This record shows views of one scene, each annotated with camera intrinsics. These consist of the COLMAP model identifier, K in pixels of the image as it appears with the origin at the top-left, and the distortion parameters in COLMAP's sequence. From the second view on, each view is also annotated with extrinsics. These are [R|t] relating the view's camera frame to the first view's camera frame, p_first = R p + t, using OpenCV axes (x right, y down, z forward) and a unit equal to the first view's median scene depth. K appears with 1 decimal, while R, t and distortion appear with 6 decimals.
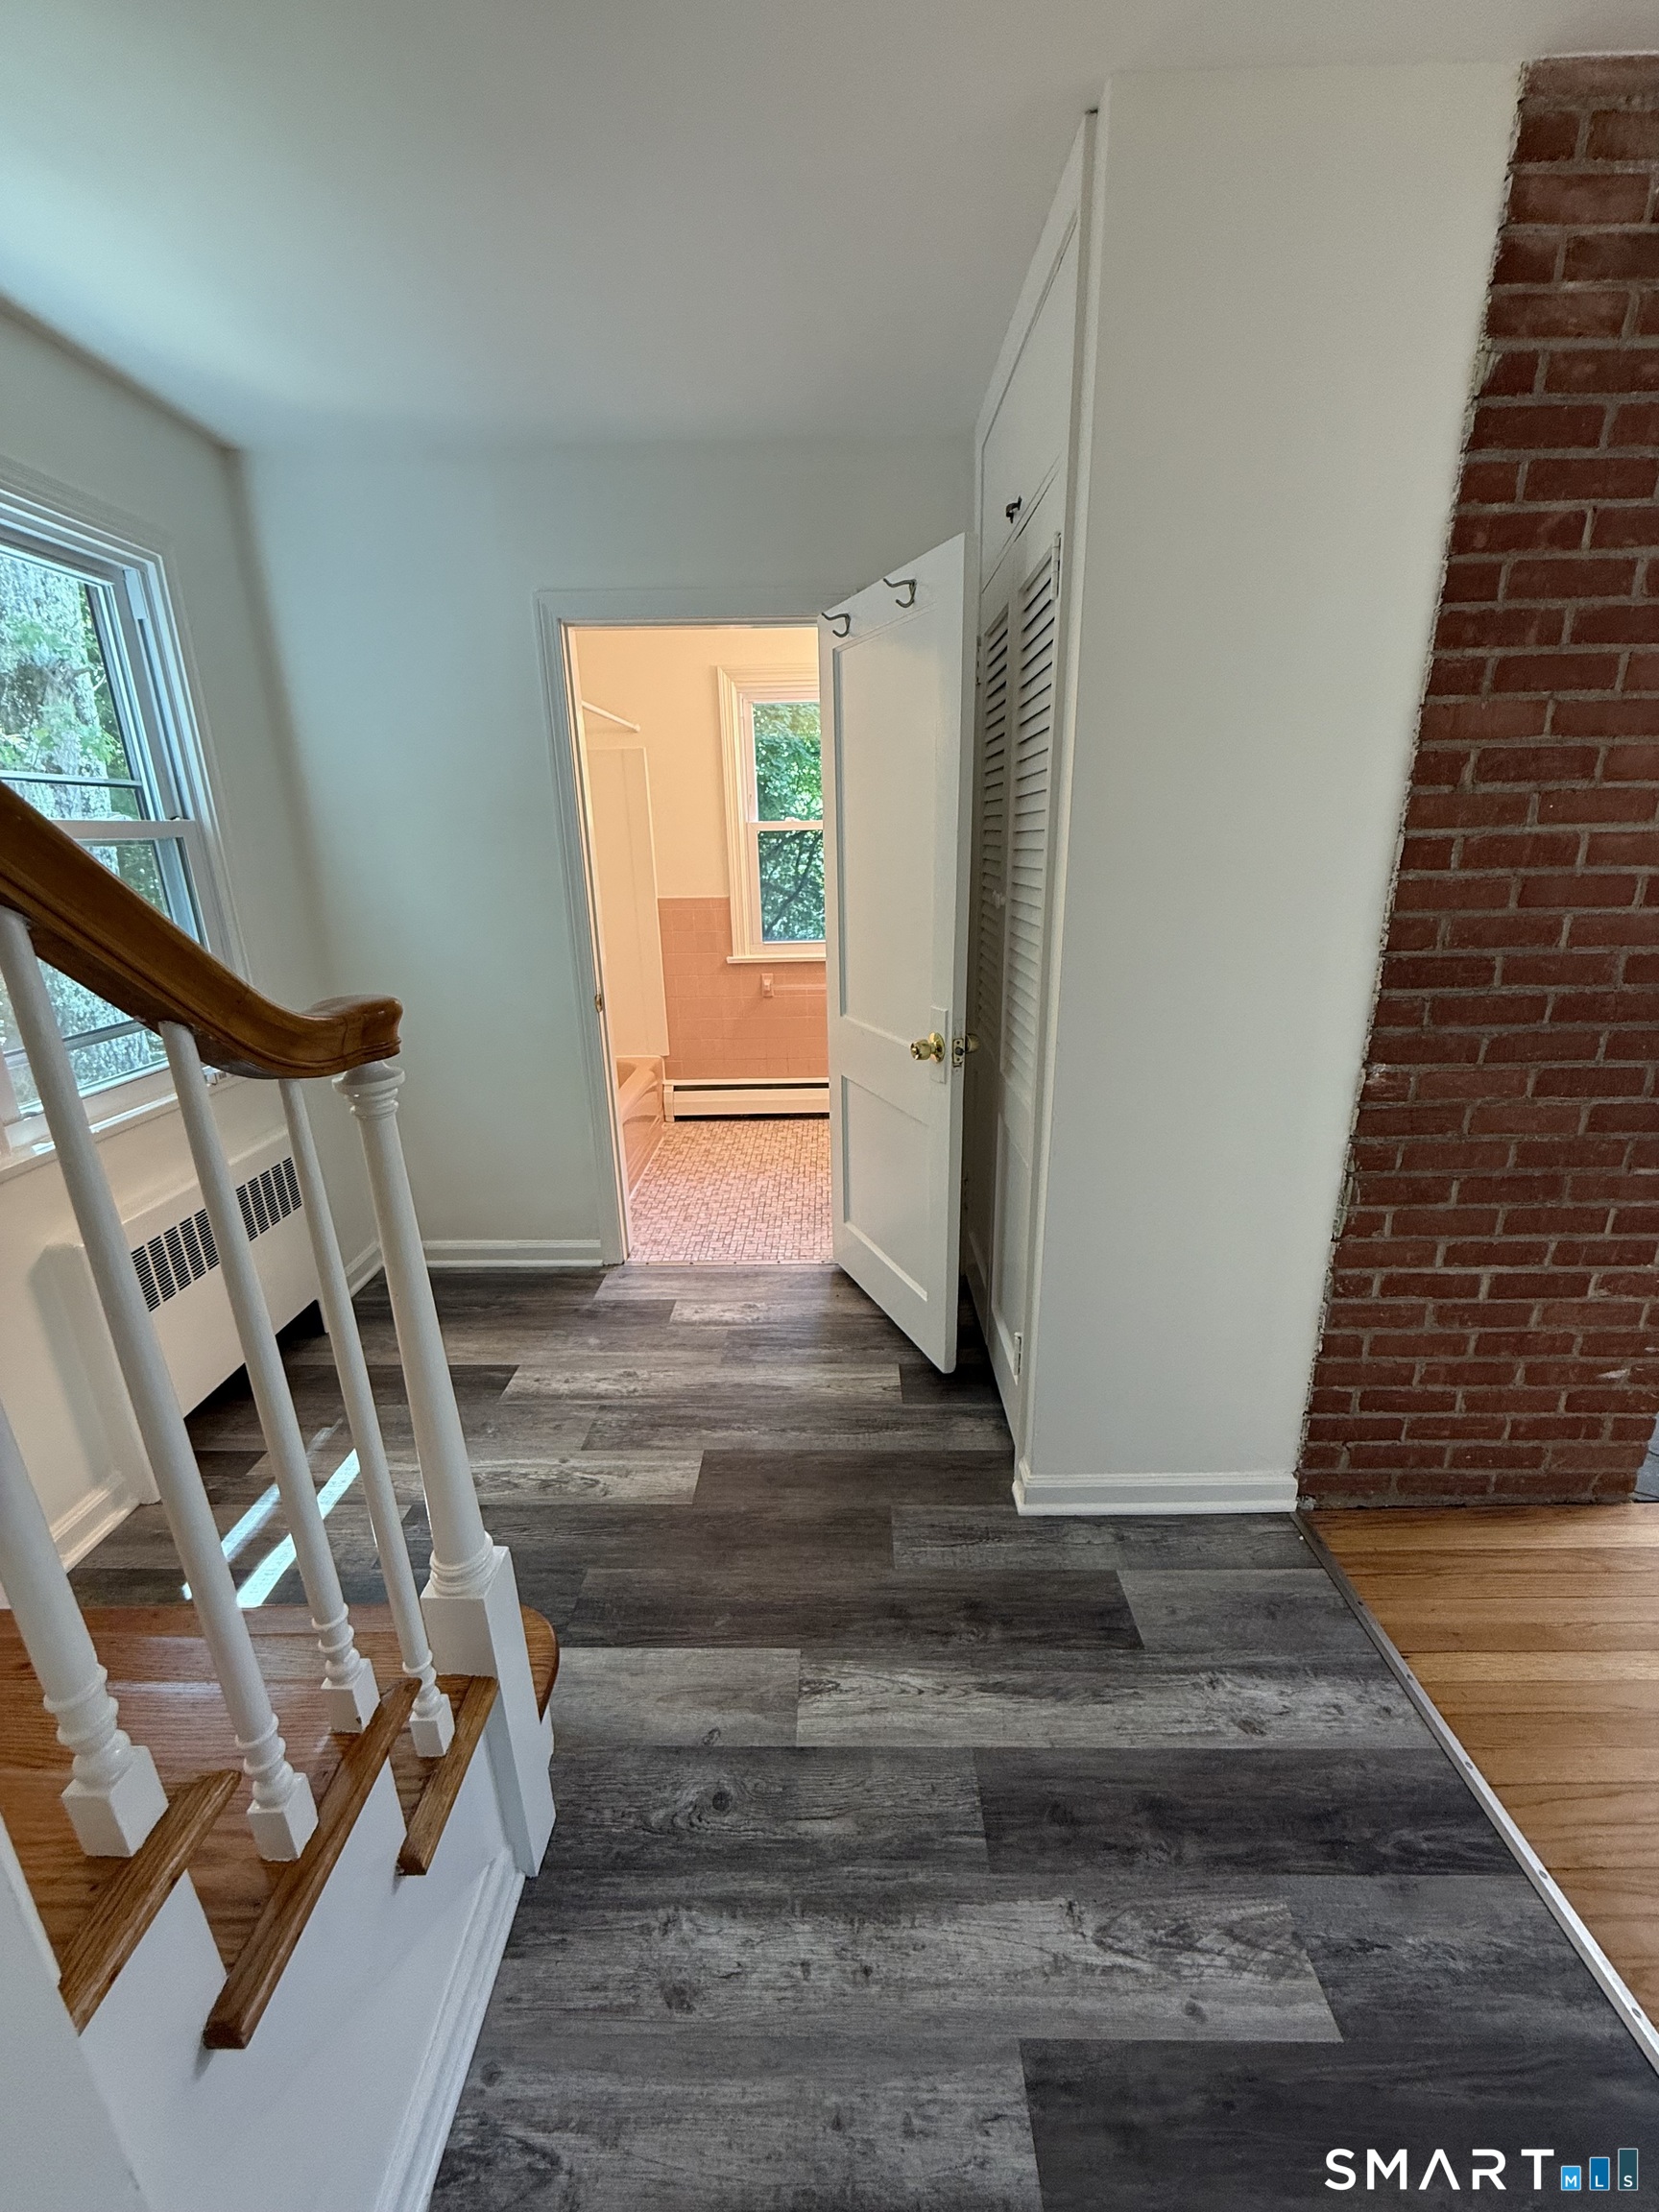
lens RADIAL K [[885.6, 0, 831.6], [0, 885.6, 1100.8], [0, 0, 1]] dist [-0.003204, 0.001237]
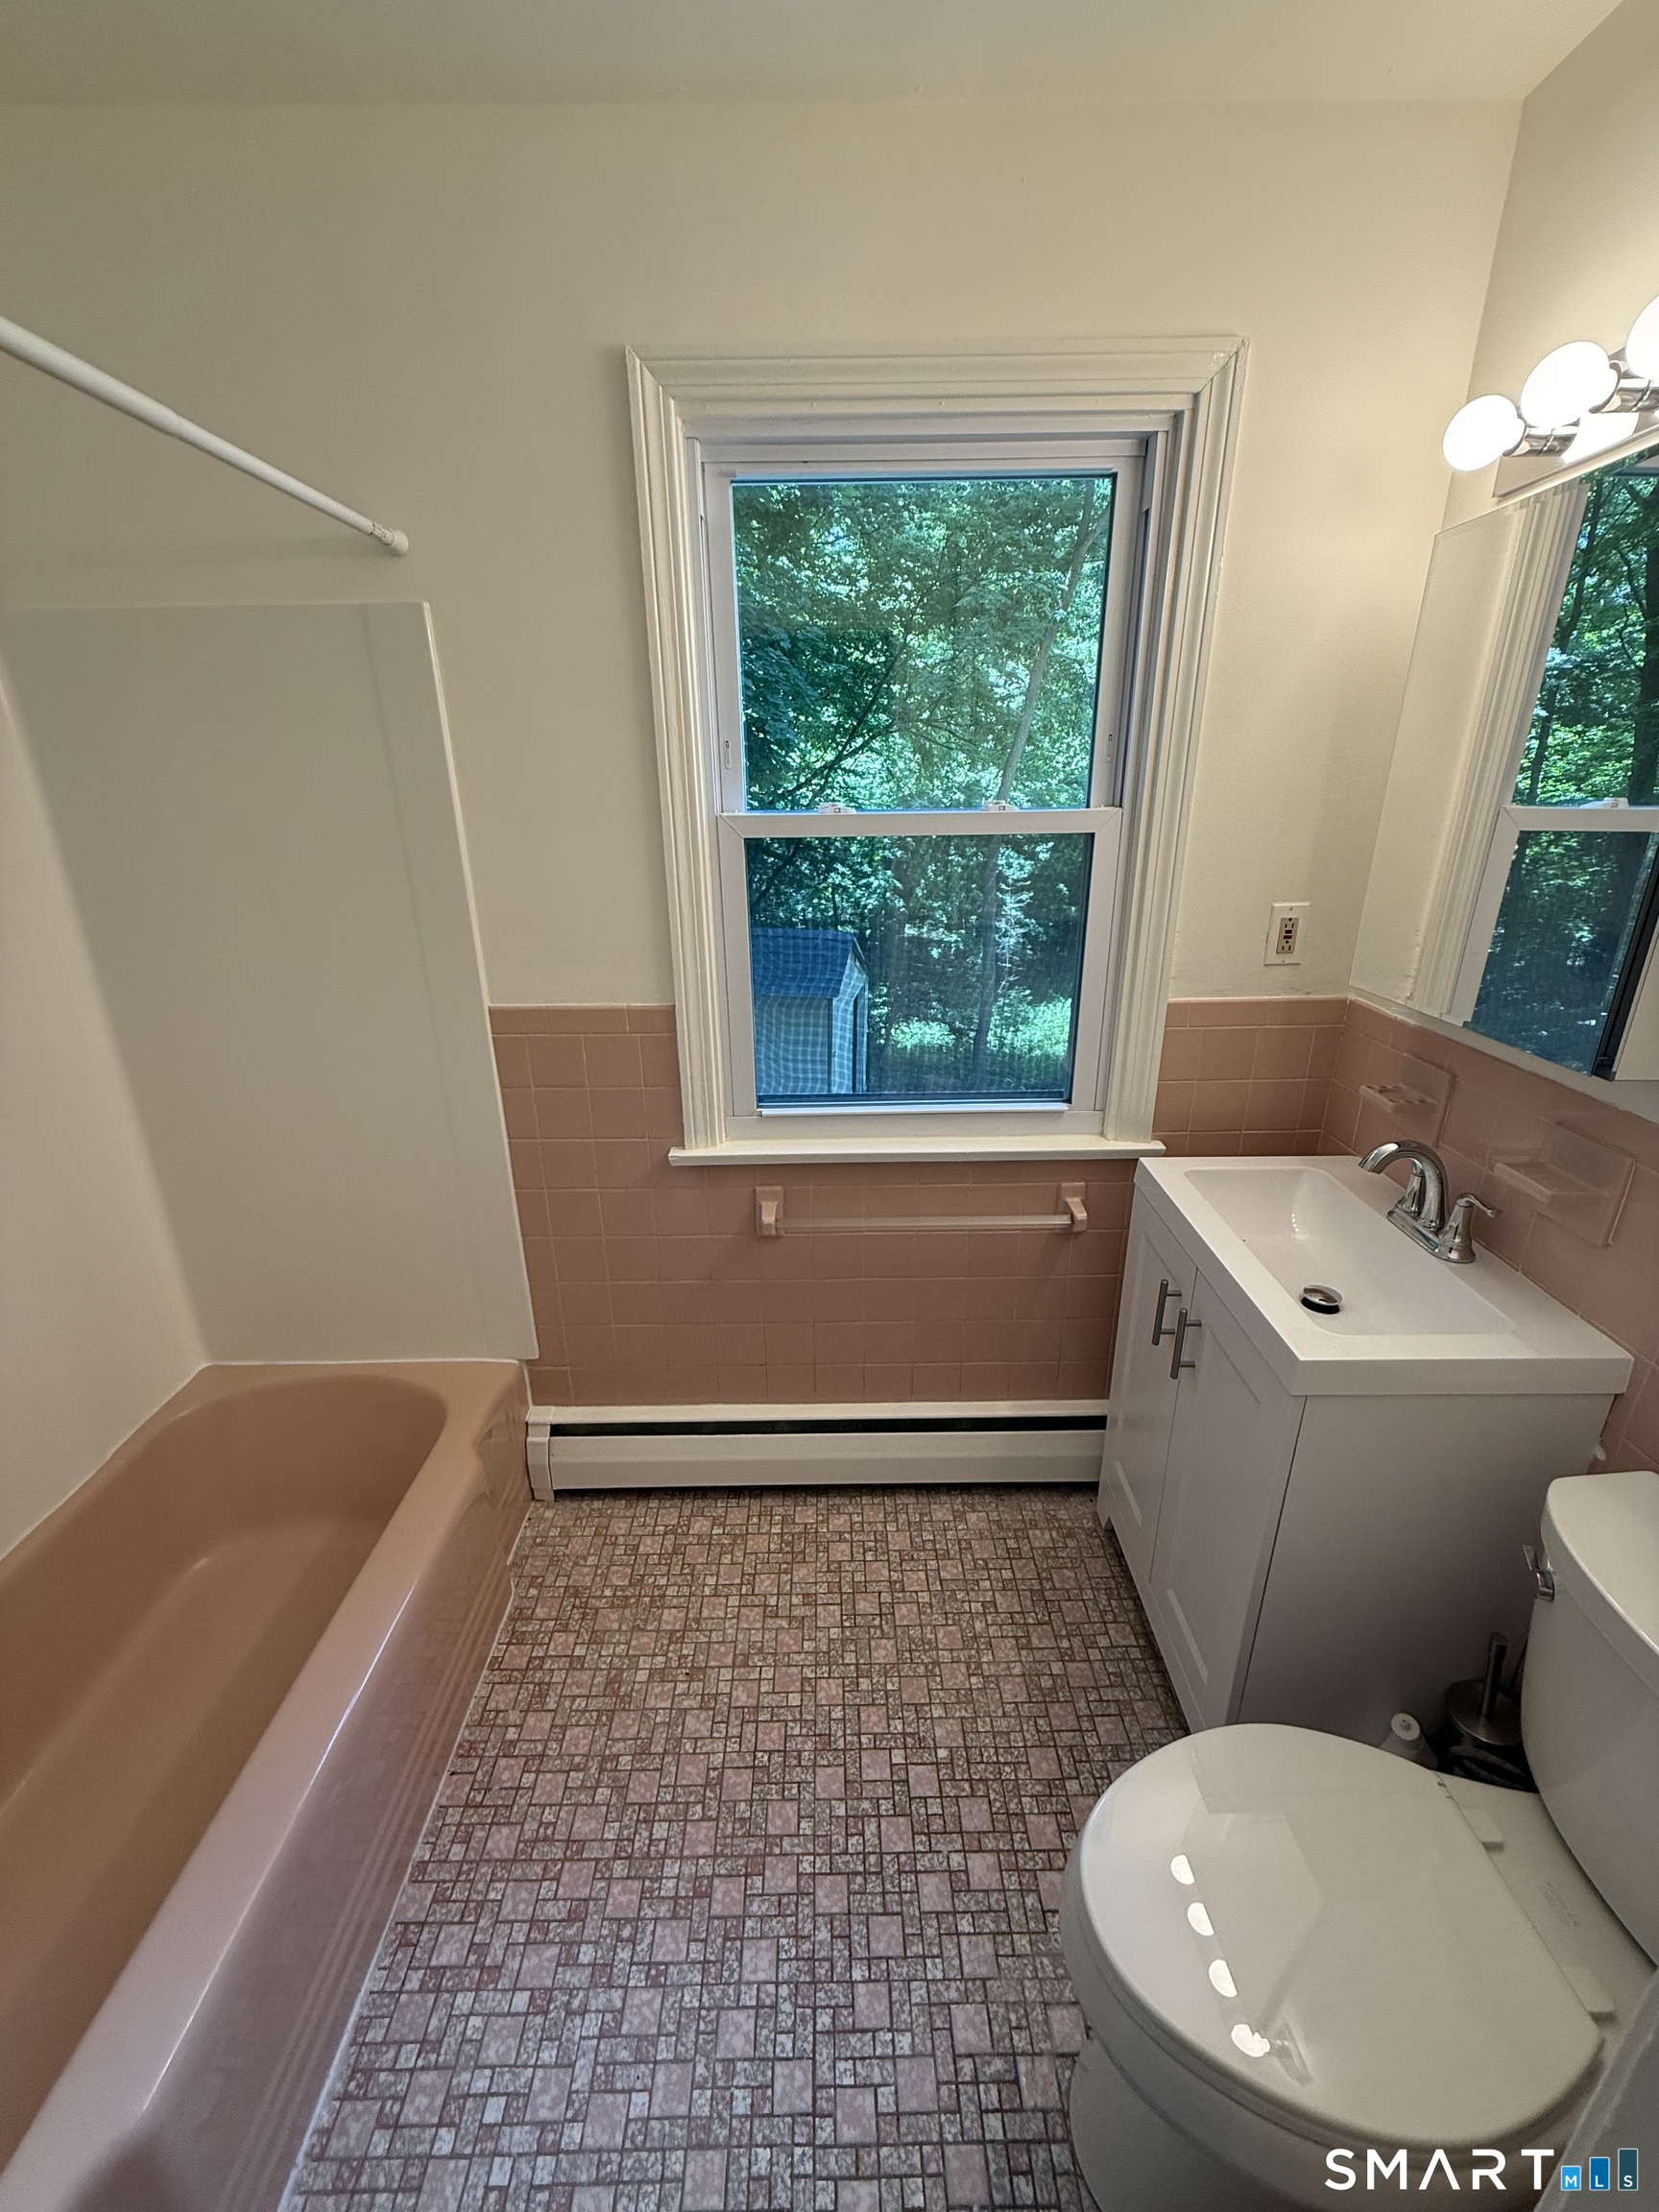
lens RADIAL K [[885.6, 0, 832.8], [0, 885.6, 1114.8], [0, 0, 1]] dist [-0.003204, 0.001237]
pose [[0.999811, 0.006702, 0.018229, -0.051327], [-0.007623, 0.998674, 0.050910, -0.202302], [-0.017863, -0.051040, 0.998537, 0.600349]]
